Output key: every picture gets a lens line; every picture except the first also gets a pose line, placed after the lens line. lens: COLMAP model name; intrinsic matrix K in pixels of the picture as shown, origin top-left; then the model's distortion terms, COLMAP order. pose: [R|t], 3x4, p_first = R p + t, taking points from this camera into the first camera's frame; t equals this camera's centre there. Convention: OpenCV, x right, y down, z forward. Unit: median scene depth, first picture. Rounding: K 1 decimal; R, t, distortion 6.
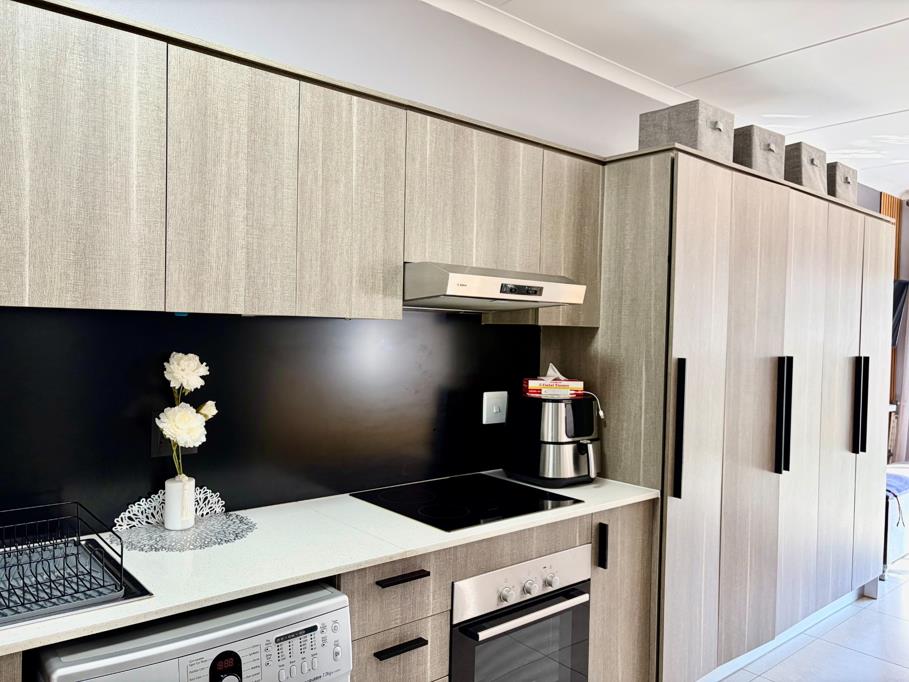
lens RADIAL K [[689.2, 0, 452.0], [0, 689.2, 340.5], [0, 0, 1]] dist [0.049385, -0.049068]
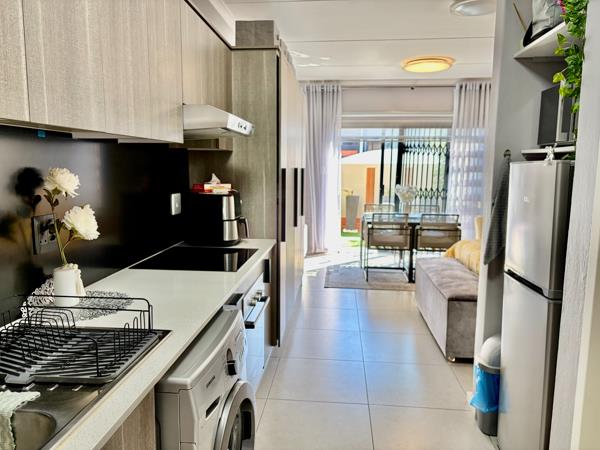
lens RADIAL K [[454.9, 0, 299.0], [0, 454.9, 226.1], [0, 0, 1]] dist [0.049385, -0.049068]
pose [[0.718856, -0.109069, 0.686549, -0.665610], [0.018722, 0.990294, 0.137721, 0.017094], [-0.694907, -0.086148, 0.713921, 0.115320]]
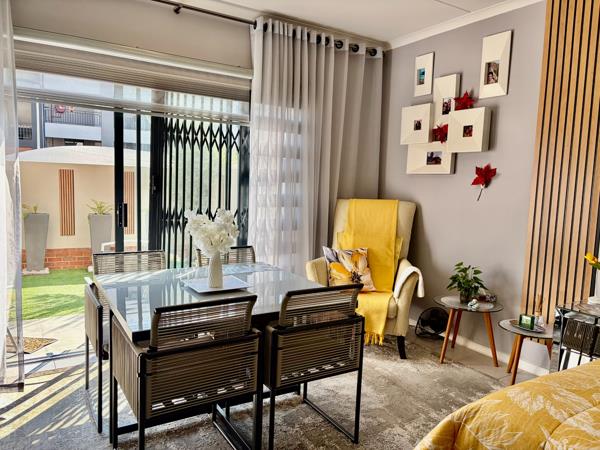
lens RADIAL K [[454.9, 0, 302.1], [0, 454.9, 224.7], [0, 0, 1]] dist [0.049385, -0.049068]
pose [[0.143314, -0.120202, 0.982351, 0.843146], [-0.019295, 0.992069, 0.124206, 0.054970], [-0.989489, -0.036754, 0.139858, 1.457173]]
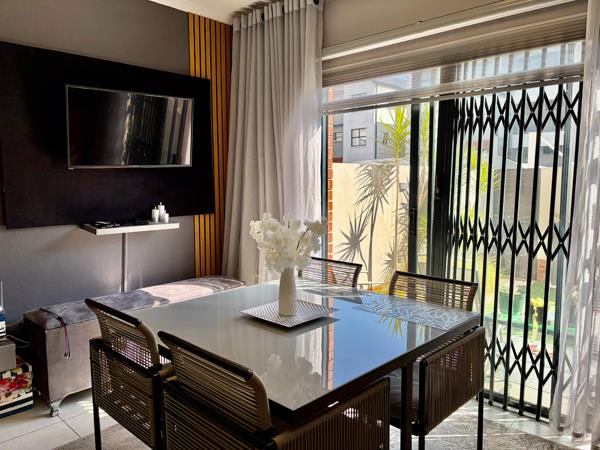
lens RADIAL K [[454.9, 0, 294.3], [0, 454.9, 221.1], [0, 0, 1]] dist [0.049385, -0.049068]
pose [[0.993728, -0.037816, 0.105238, 2.006042], [0.030028, 0.996759, 0.074632, 0.122491], [-0.107720, -0.071003, 0.991643, 0.891127]]
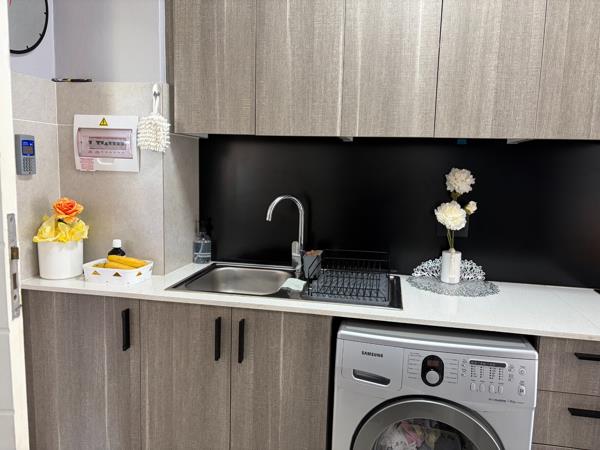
lens RADIAL K [[454.9, 0, 299.8], [0, 454.9, 222.1], [0, 0, 1]] dist [0.049385, -0.049068]
pose [[0.623846, 0.091533, -0.776169, 0.180398], [-0.028352, 0.995115, 0.094565, 0.050454], [0.781033, -0.036988, 0.623394, 0.113432]]
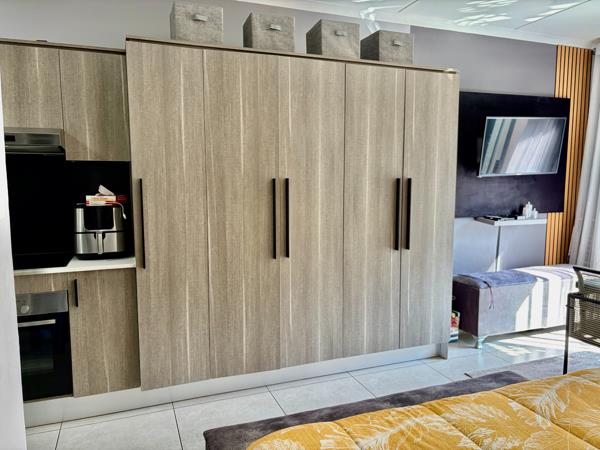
lens RADIAL K [[454.9, 0, 298.1], [0, 454.9, 225.9], [0, 0, 1]] dist [0.049385, -0.049068]
pose [[0.942650, 0.008502, -0.333674, 1.335994], [0.020715, 0.996258, 0.083907, 0.069140], [0.333139, -0.086007, 0.938947, 0.201053]]
